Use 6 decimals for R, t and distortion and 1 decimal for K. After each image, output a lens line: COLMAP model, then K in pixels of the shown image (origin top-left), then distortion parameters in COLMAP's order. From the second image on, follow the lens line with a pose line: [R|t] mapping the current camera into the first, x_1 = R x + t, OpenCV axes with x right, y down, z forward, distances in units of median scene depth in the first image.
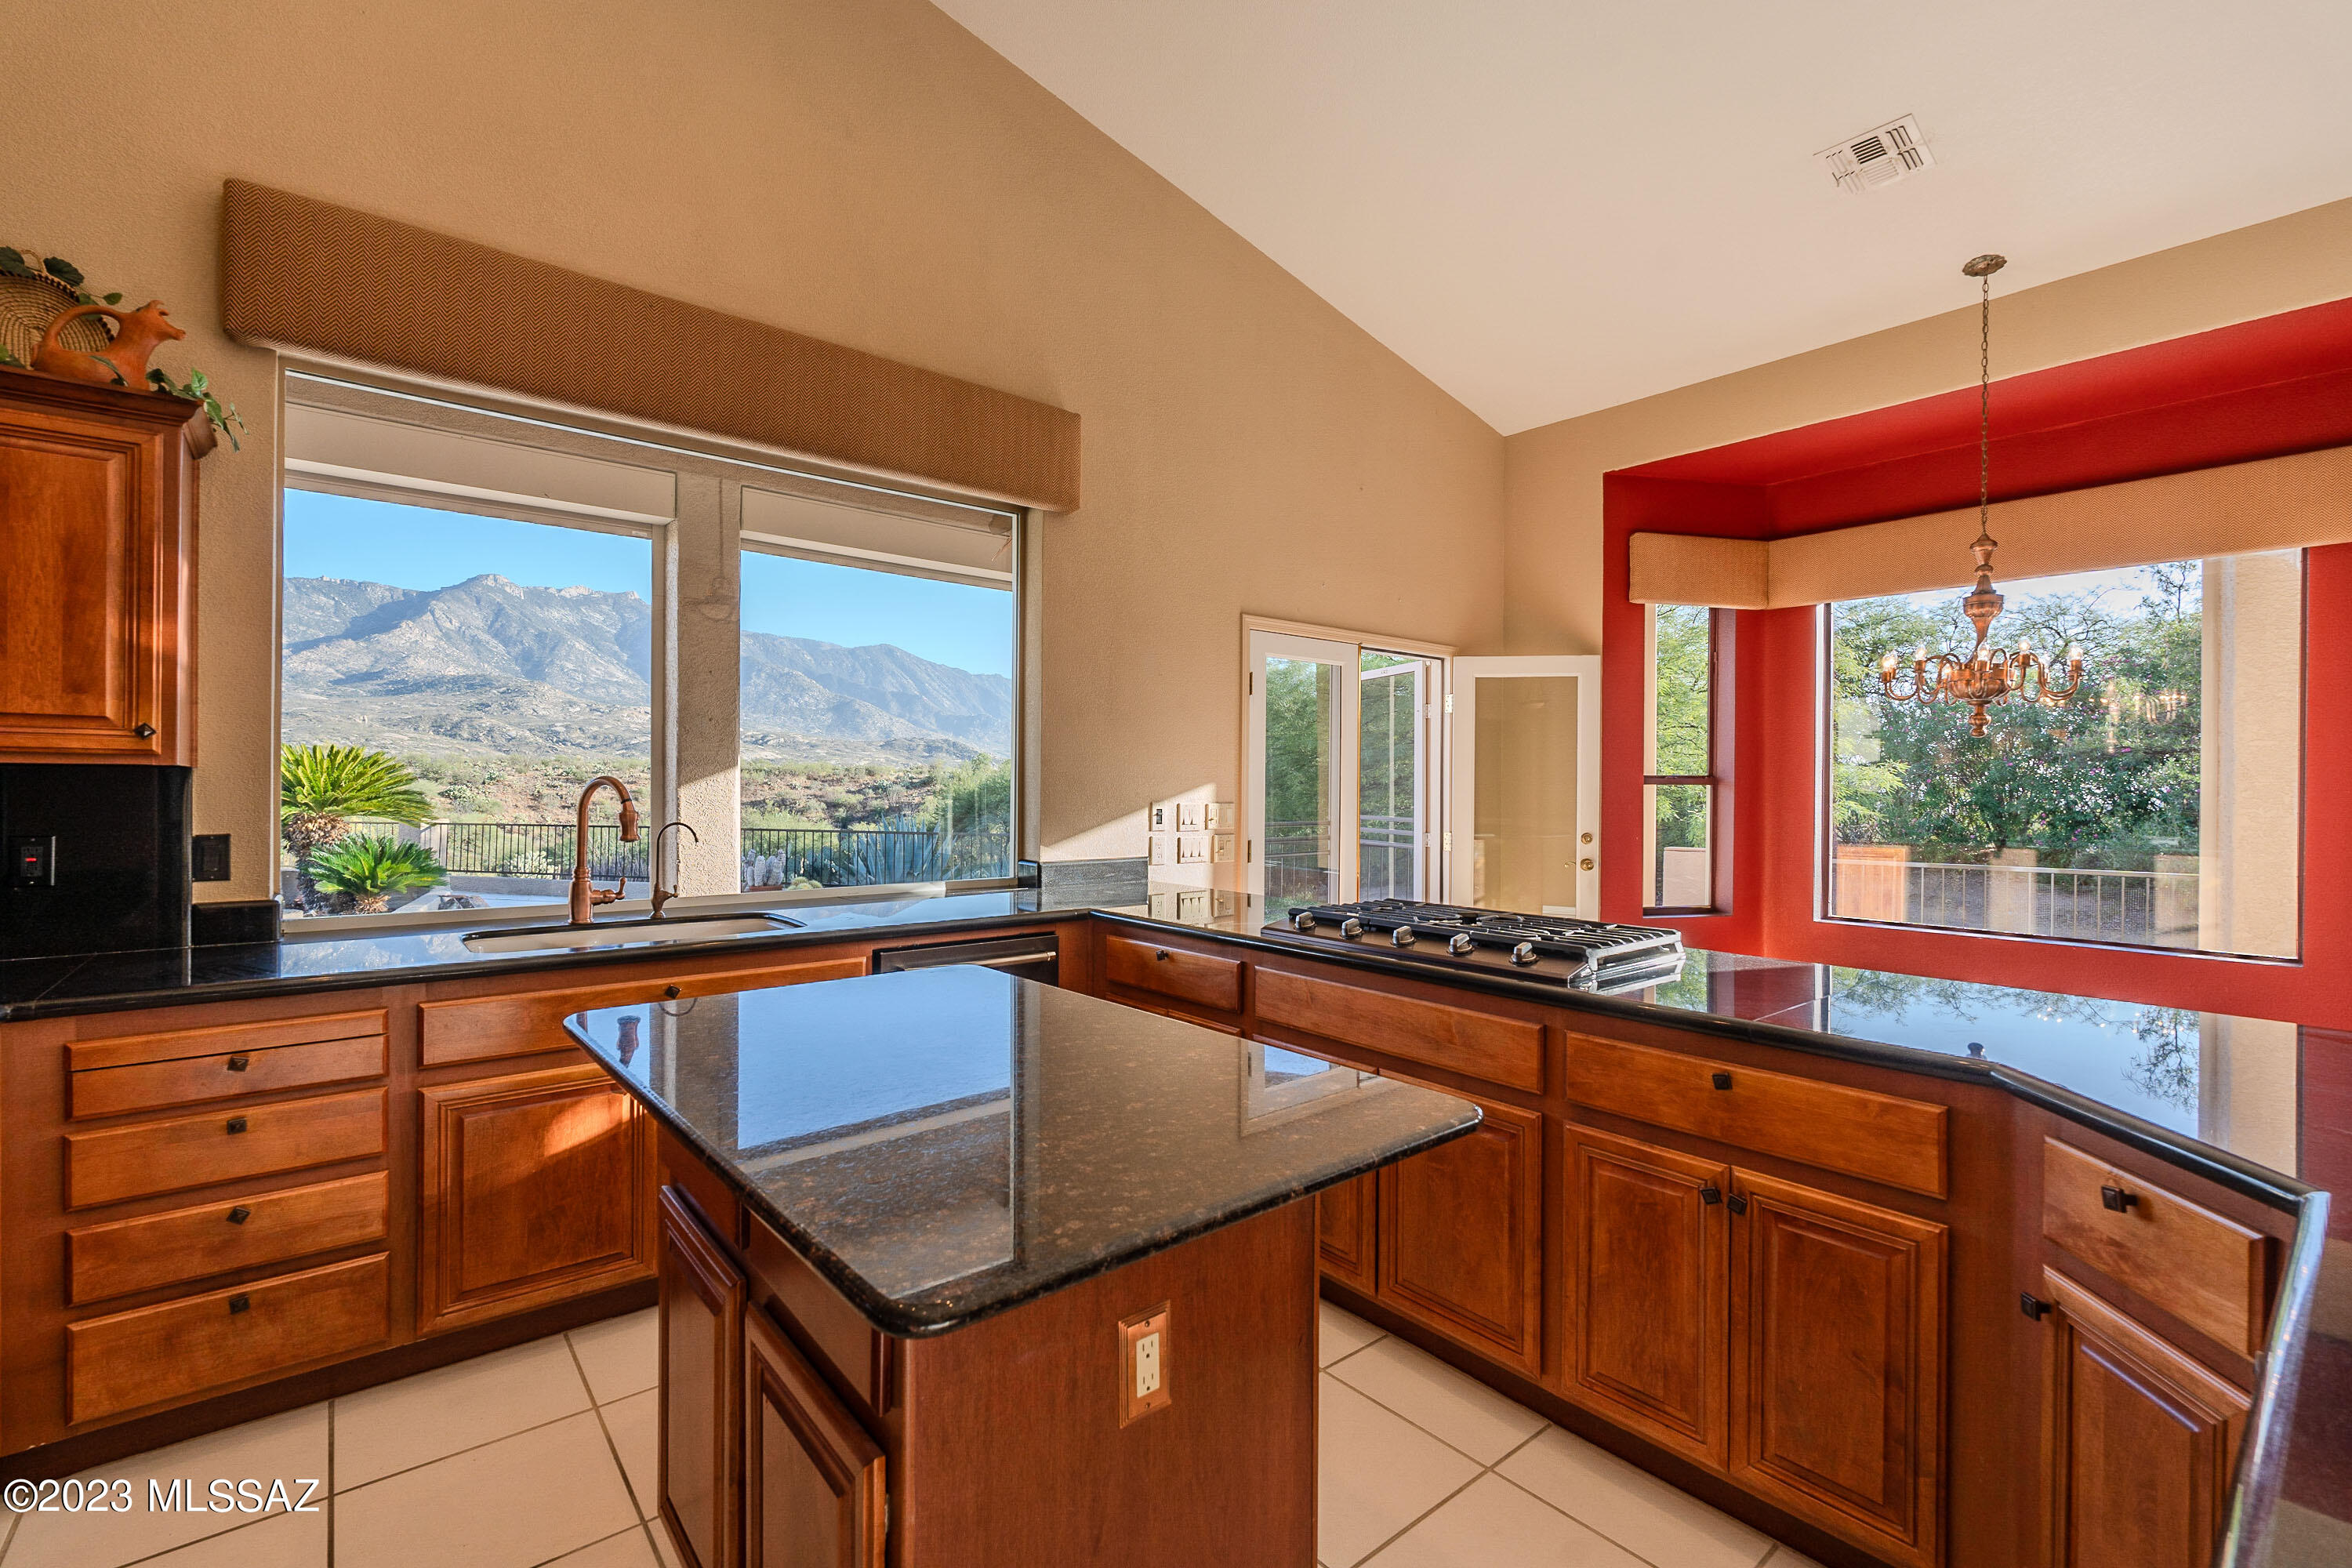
lens RADIAL K [[1028.6, 0, 1177.4], [0, 1028.6, 783.3], [0, 0, 1]] dist [-0.002752, -0.000448]
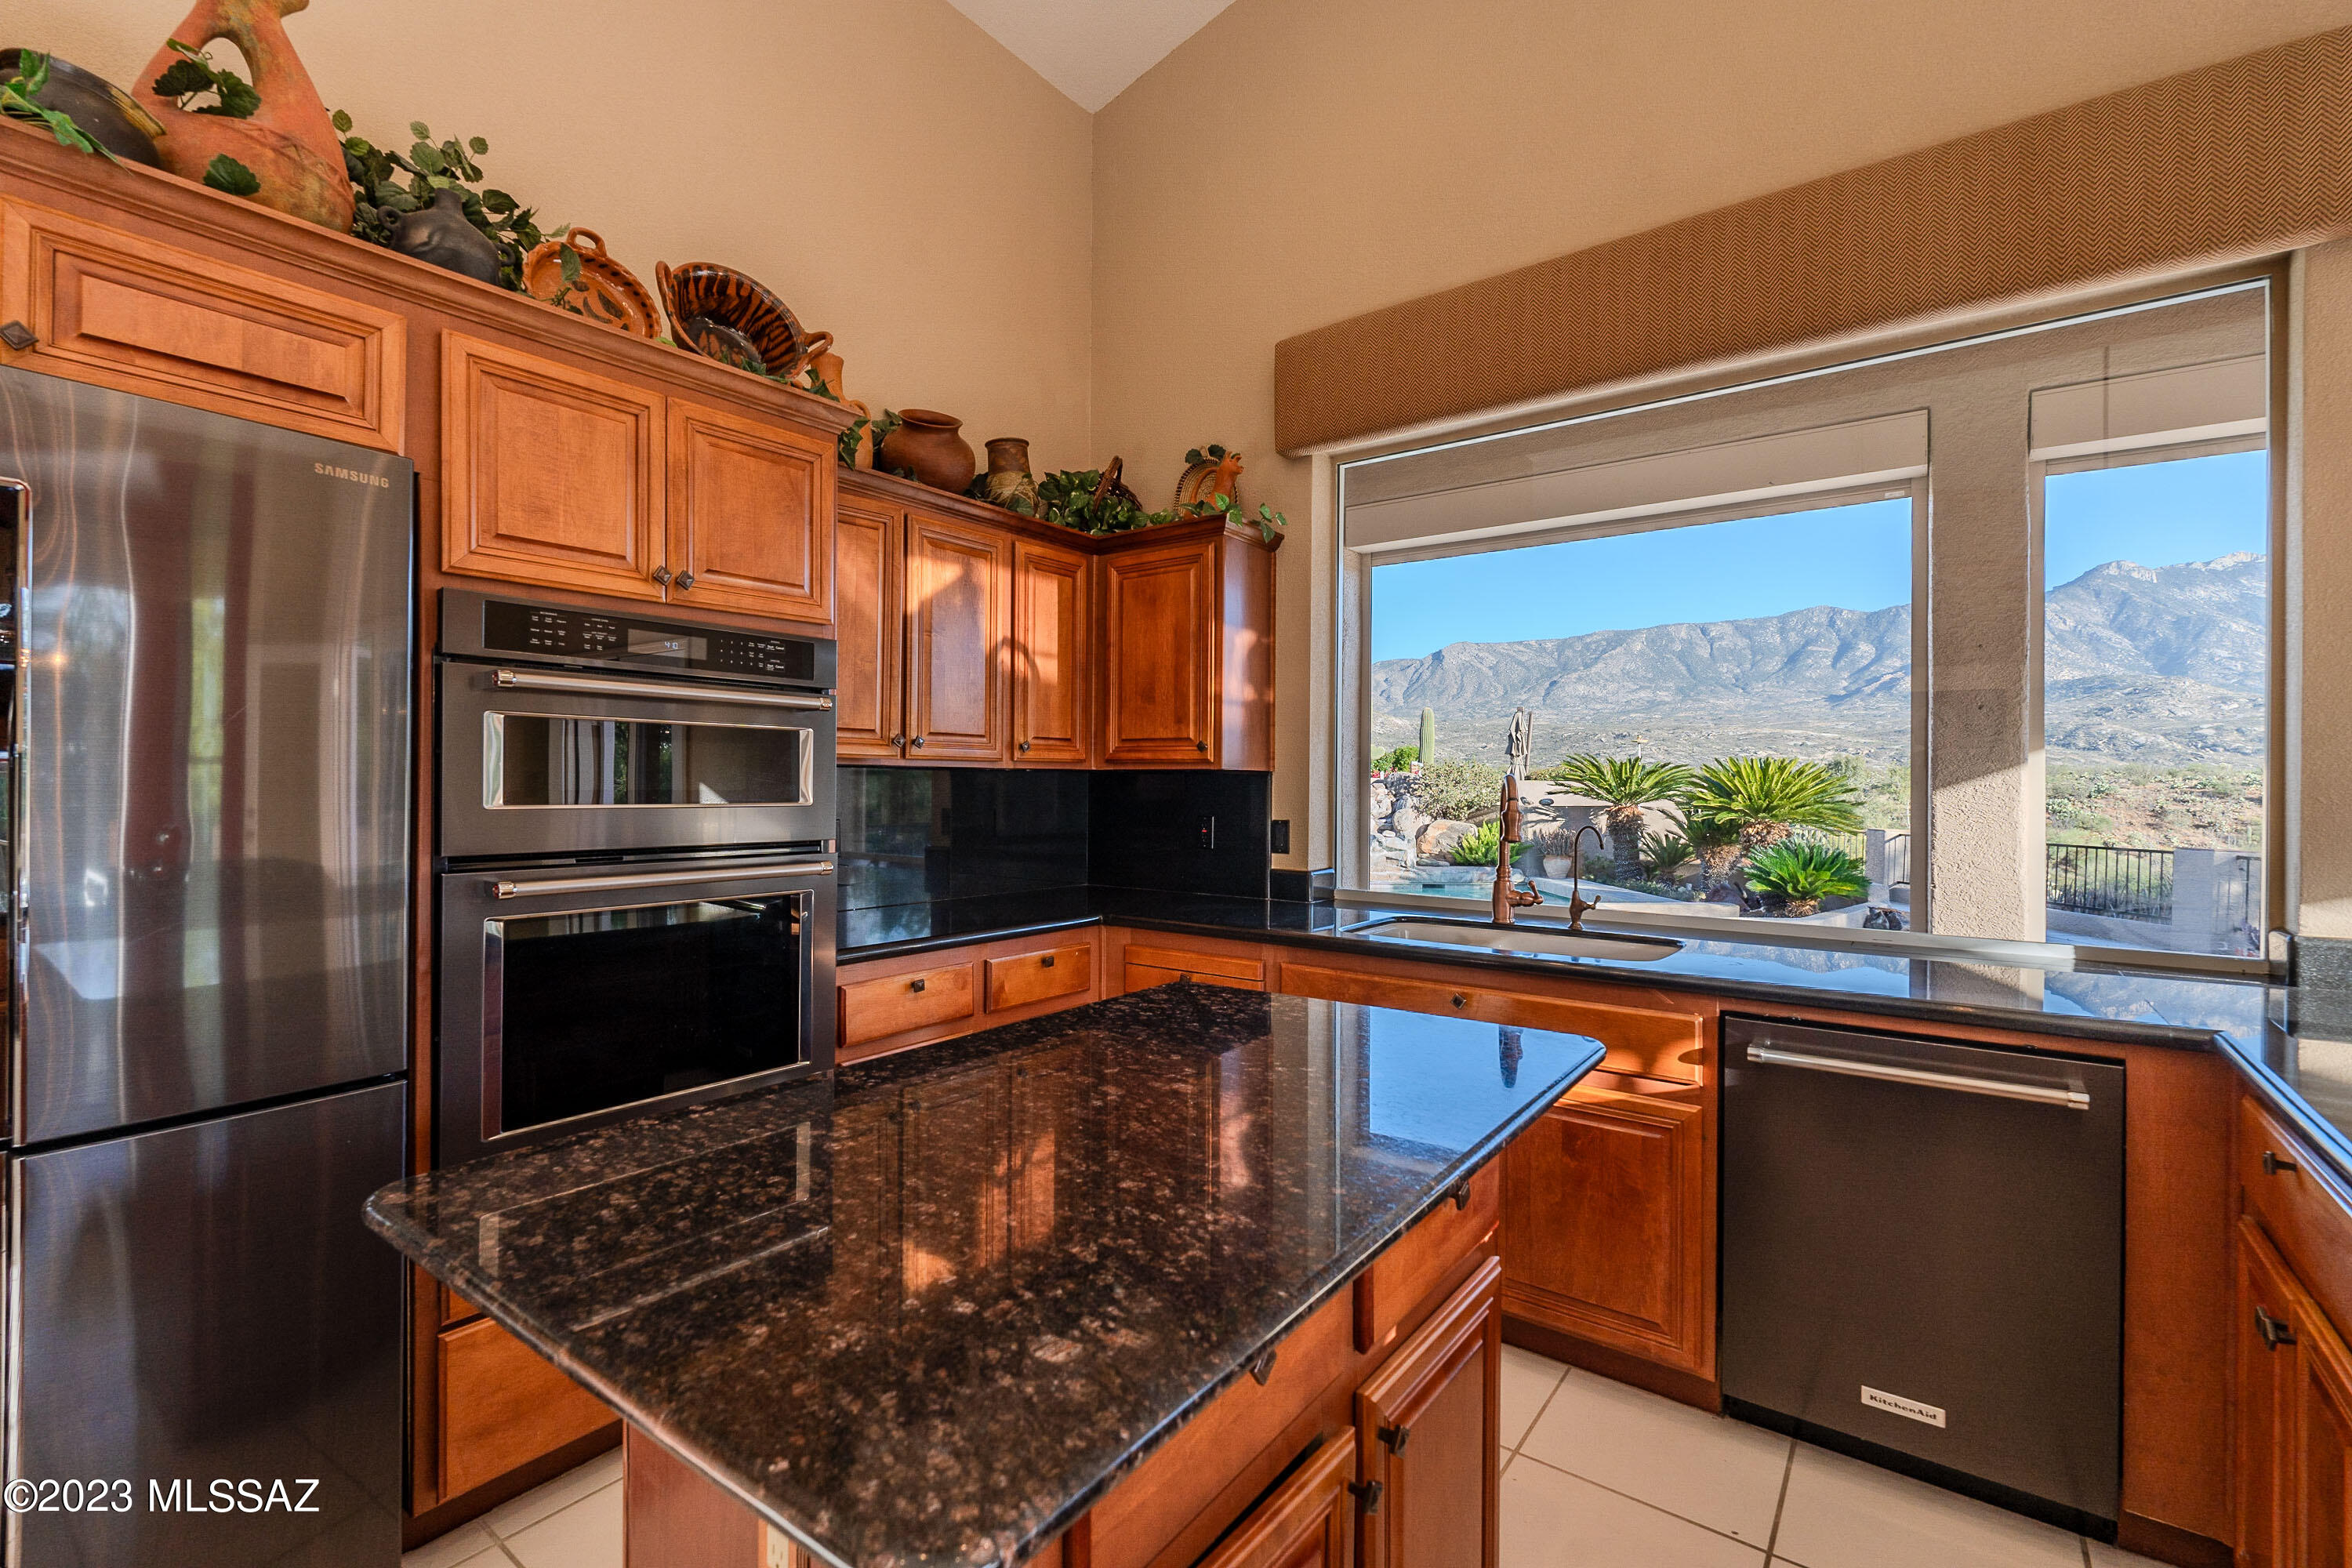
lens RADIAL K [[1028.6, 0, 1177.2], [0, 1028.6, 782.9], [0, 0, 1]] dist [-0.002752, -0.000448]
pose [[0.231218, -0.006499, -0.972880, 0.095096], [-0.006380, 0.999946, -0.008196, 0.003185], [0.972881, 0.008102, 0.231164, 0.138947]]
